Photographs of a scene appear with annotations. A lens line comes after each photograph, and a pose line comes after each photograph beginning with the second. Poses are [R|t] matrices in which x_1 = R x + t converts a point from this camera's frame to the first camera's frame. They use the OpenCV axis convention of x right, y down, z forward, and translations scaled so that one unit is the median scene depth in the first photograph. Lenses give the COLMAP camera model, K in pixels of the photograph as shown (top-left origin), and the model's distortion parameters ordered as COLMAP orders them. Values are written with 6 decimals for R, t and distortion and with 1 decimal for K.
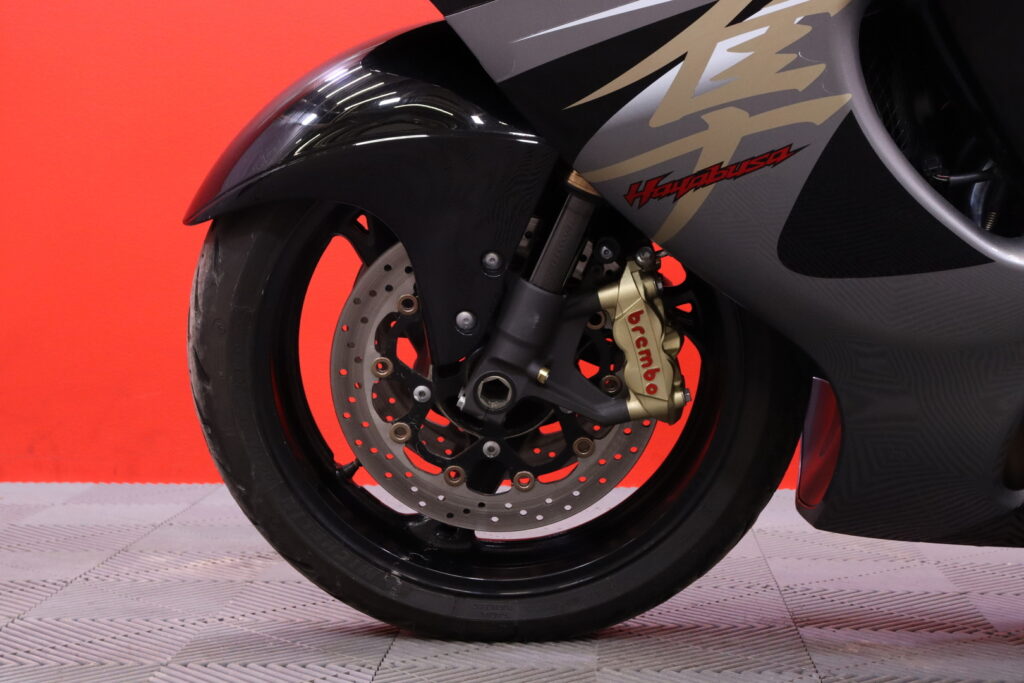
lens RADIAL K [[1844.5, 0, 512.0], [0, 1844.5, 341.5], [0, 0, 1]] dist [0.160170, 0.063591]
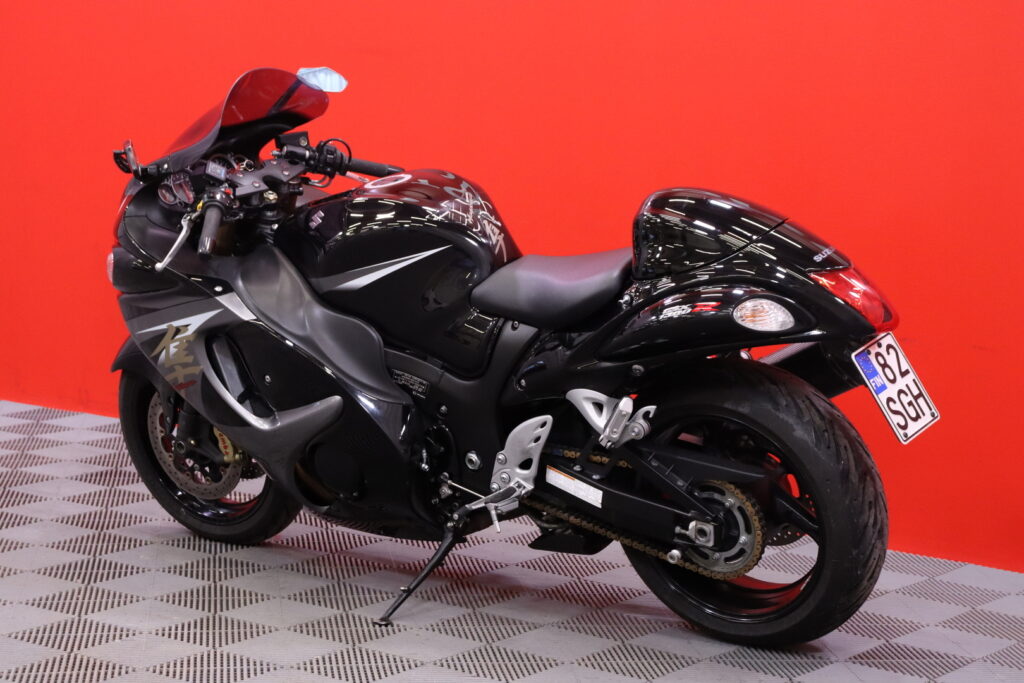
lens RADIAL K [[2213.8, 0, 512.0], [0, 2213.8, 341.5], [0, 0, 1]] dist [0.397571, 0.043806]
pose [[0.823922, 0.090345, -0.559456, 2.162559], [-0.054242, 0.995250, 0.080837, -0.408935], [0.564102, -0.036257, 0.824909, -1.385273]]
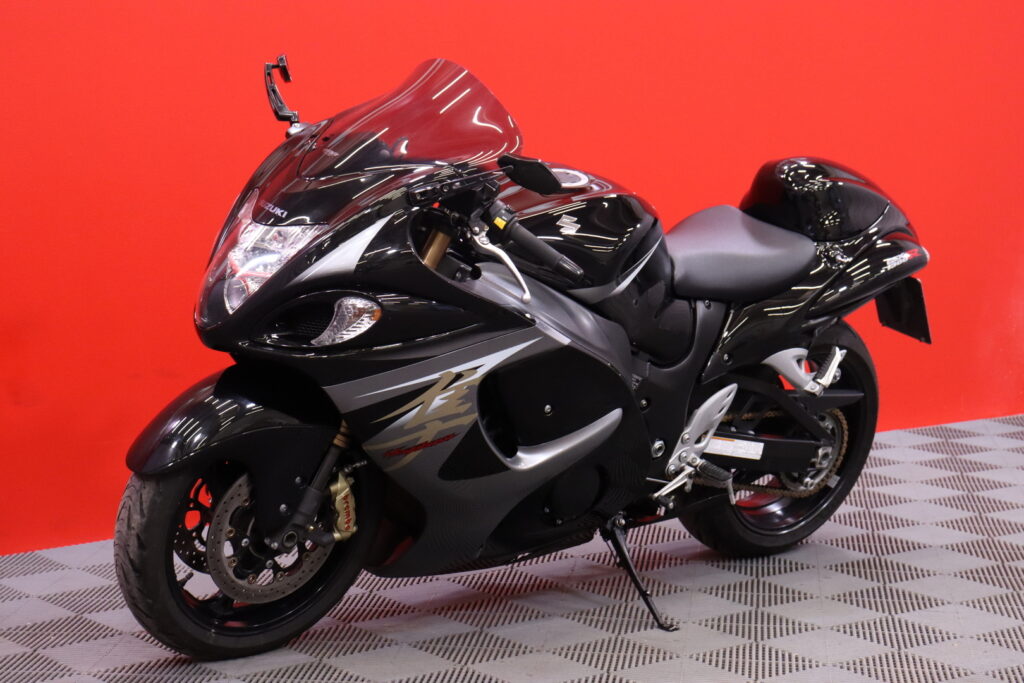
lens RADIAL K [[2311.8, 0, 512.0], [0, 2311.8, 341.5], [0, 0, 1]] dist [0.391400, 0.105886]
pose [[0.742431, -0.074869, 0.665726, -1.571981], [0.023038, 0.996001, 0.086320, -0.420725], [-0.669526, -0.048749, 0.741187, -1.139606]]
